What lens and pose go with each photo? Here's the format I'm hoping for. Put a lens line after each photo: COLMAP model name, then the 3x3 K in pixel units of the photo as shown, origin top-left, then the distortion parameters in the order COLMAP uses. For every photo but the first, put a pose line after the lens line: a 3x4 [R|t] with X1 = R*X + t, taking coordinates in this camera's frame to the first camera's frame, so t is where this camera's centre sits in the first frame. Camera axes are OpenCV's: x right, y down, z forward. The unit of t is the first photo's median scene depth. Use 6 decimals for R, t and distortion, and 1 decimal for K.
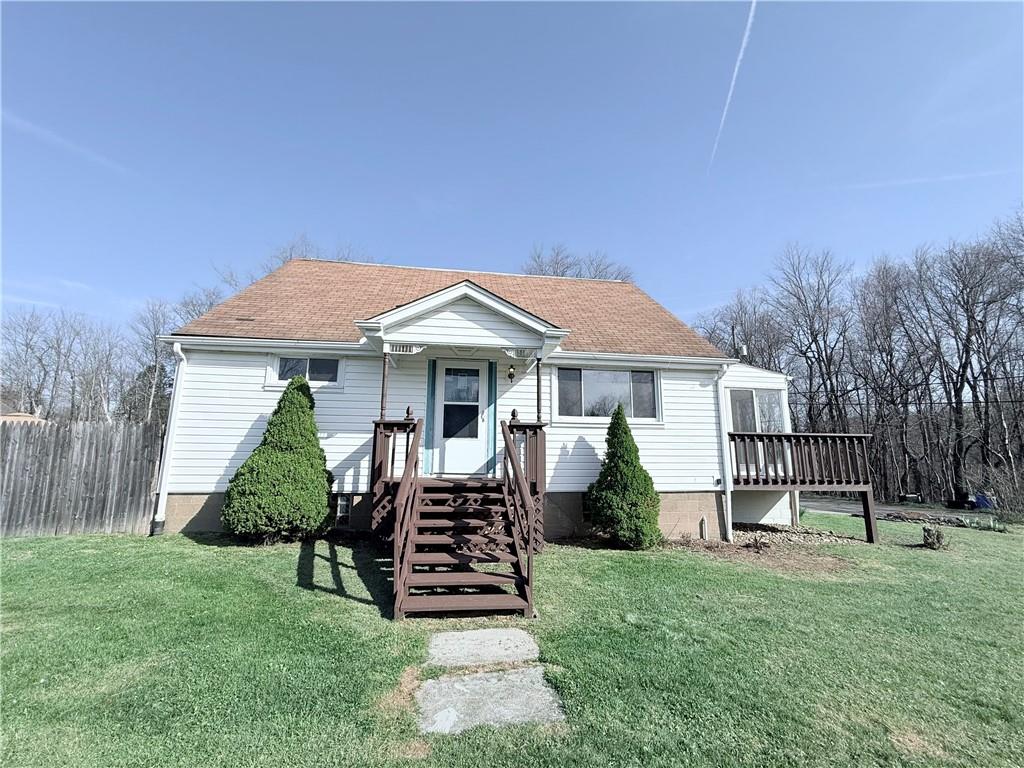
lens RADIAL K [[407.6, 0, 510.4], [0, 407.6, 386.5], [0, 0, 1]] dist [0.000139, 0.000008]
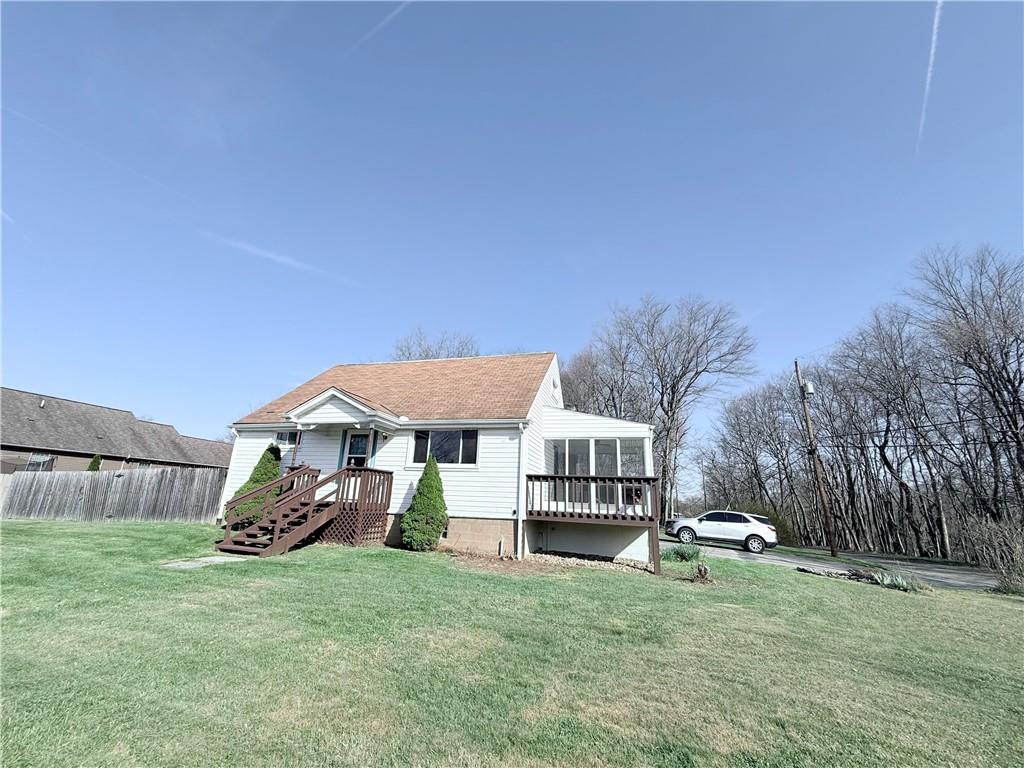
lens RADIAL K [[407.6, 0, 510.4], [0, 407.6, 386.5], [0, 0, 1]] dist [0.000139, 0.000008]
pose [[0.915660, -0.084397, -0.392994, 1.175210], [0.036936, 0.991239, -0.126814, -0.004760], [0.400253, 0.101603, 0.910755, -0.286213]]
